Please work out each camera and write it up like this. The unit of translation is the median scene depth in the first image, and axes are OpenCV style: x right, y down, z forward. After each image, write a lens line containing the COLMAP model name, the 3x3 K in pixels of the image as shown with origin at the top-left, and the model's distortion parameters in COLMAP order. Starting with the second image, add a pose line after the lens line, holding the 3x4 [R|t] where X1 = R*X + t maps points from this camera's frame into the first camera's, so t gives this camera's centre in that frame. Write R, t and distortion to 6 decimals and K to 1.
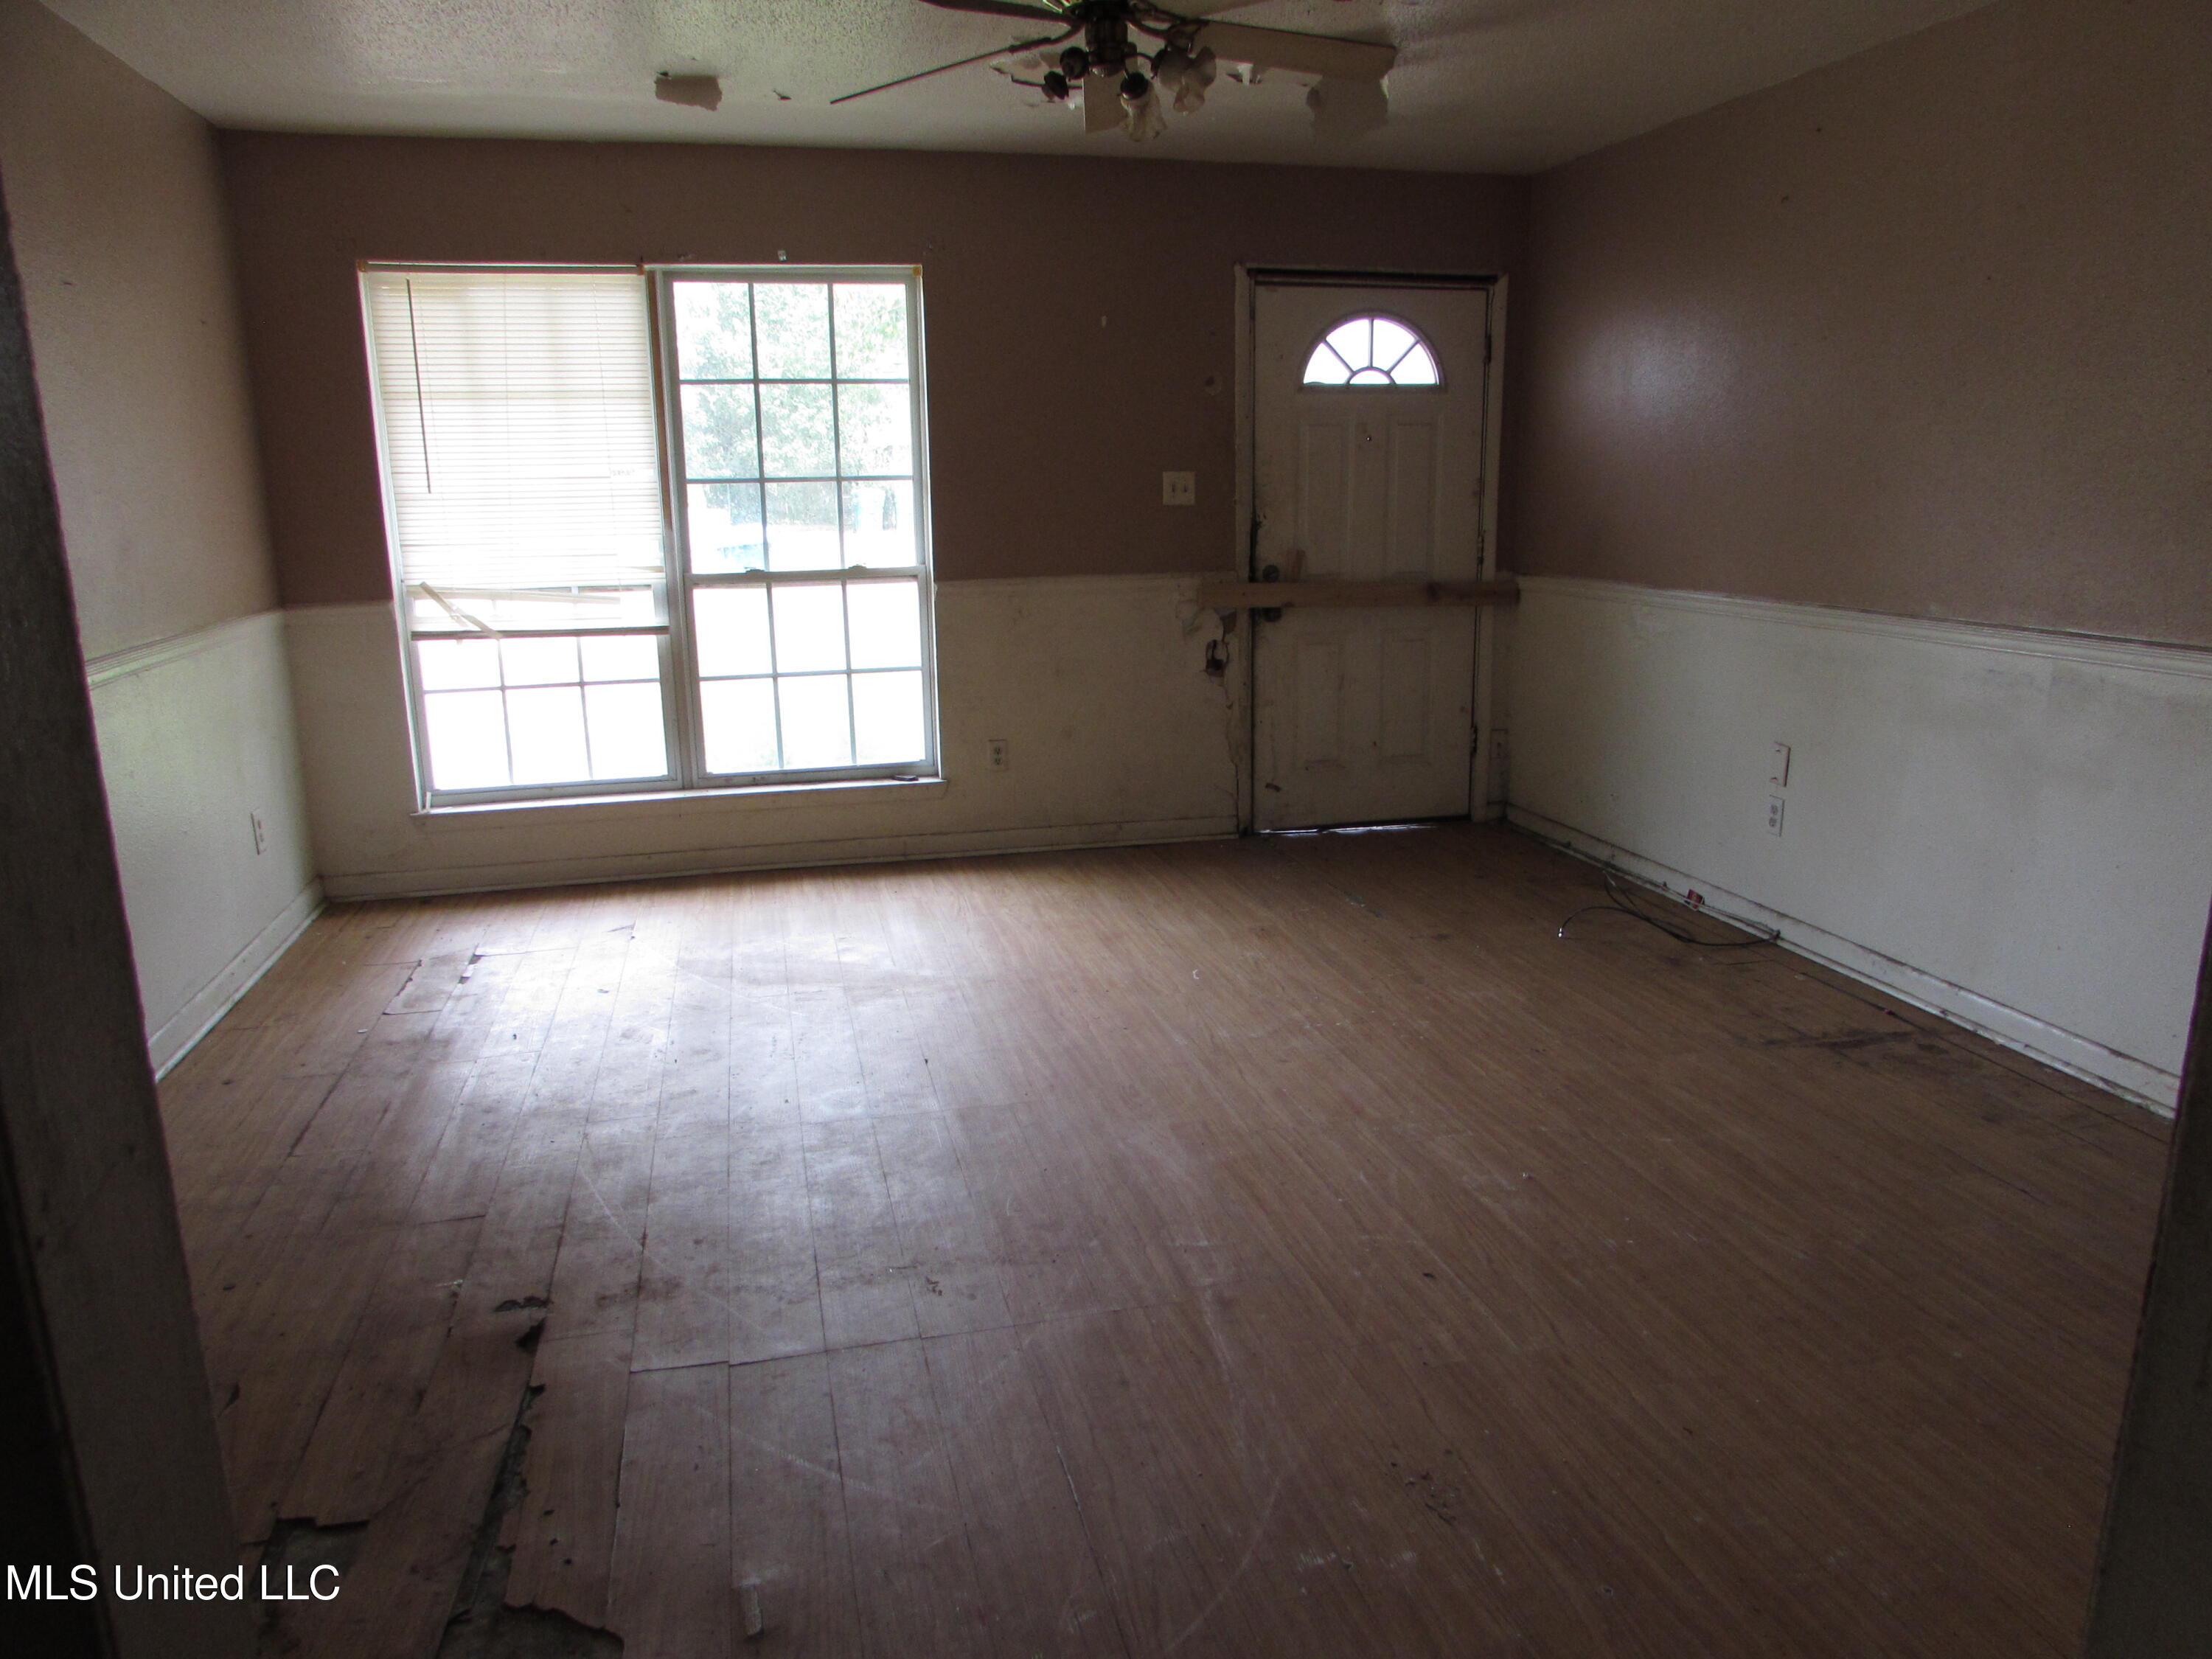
lens RADIAL K [[1568.5, 0, 1109.4], [0, 1568.5, 833.6], [0, 0, 1]] dist [-0.013972, 0.000890]
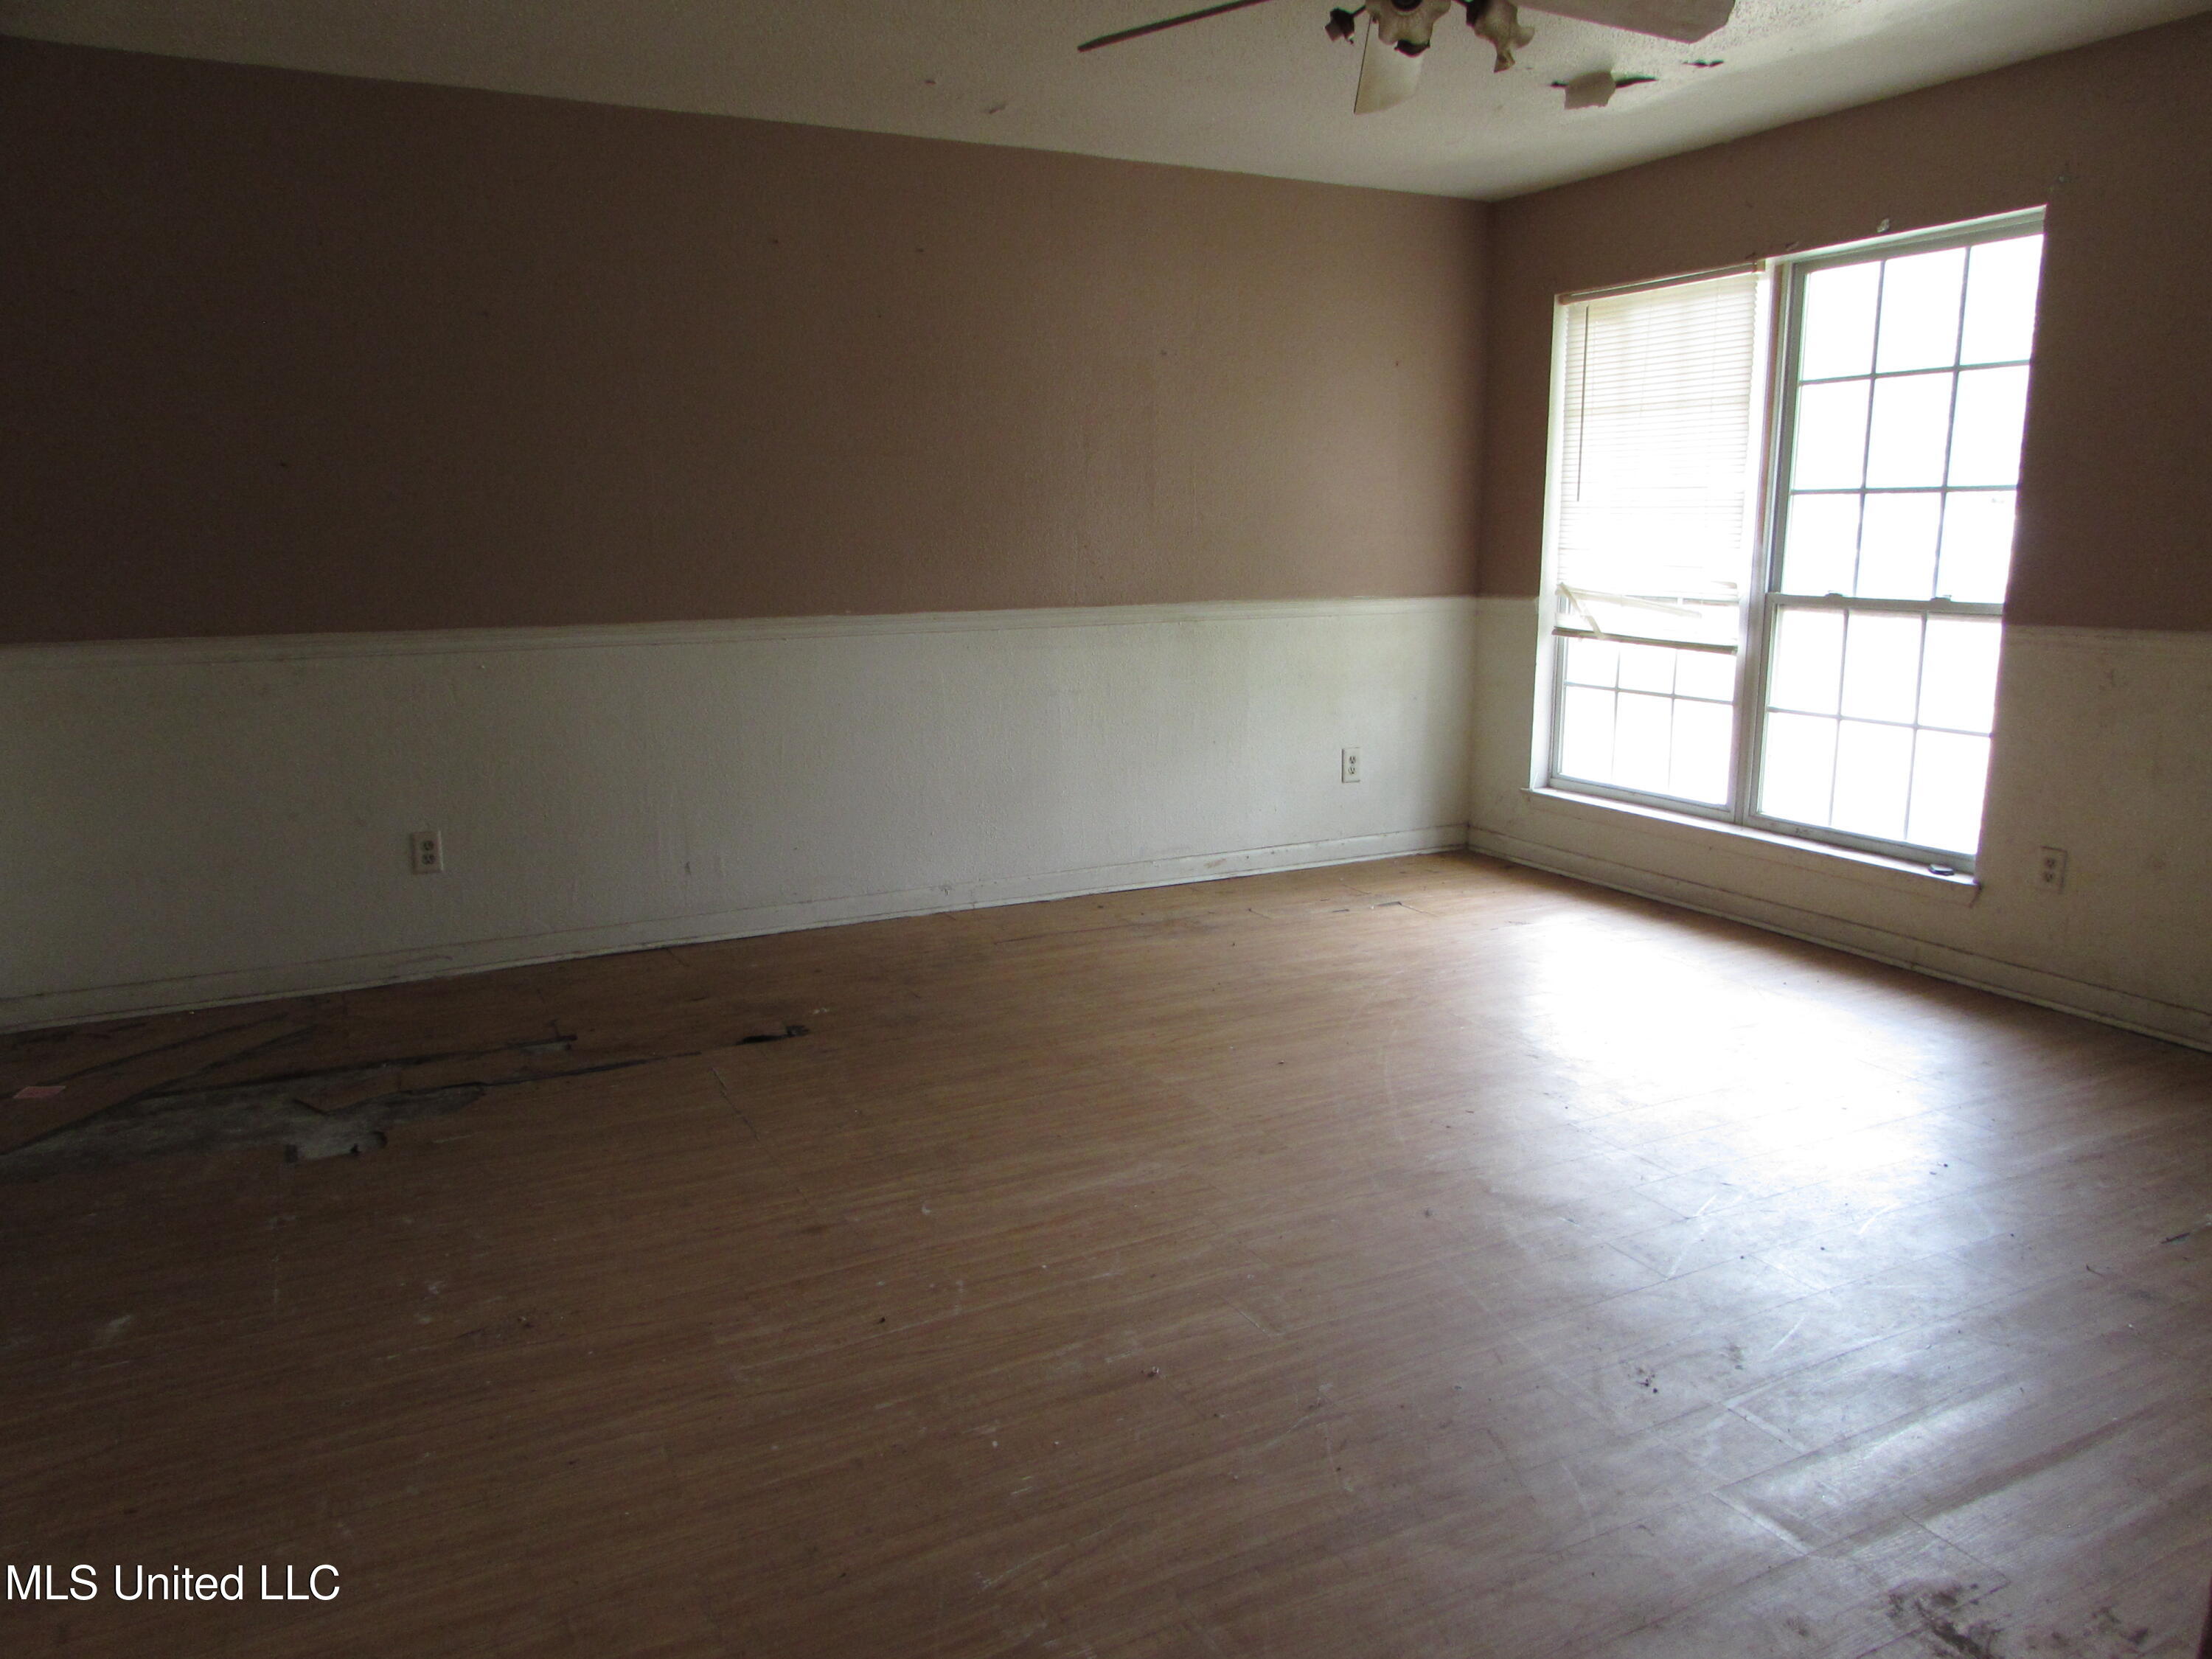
lens RADIAL K [[1568.5, 0, 1107.1], [0, 1568.5, 827.3], [0, 0, 1]] dist [-0.013972, 0.000890]
pose [[0.235532, 0.199818, -0.951103, 0.536690], [-0.216155, 0.964894, 0.149186, -0.086522], [0.947524, 0.170448, 0.270455, 0.412133]]
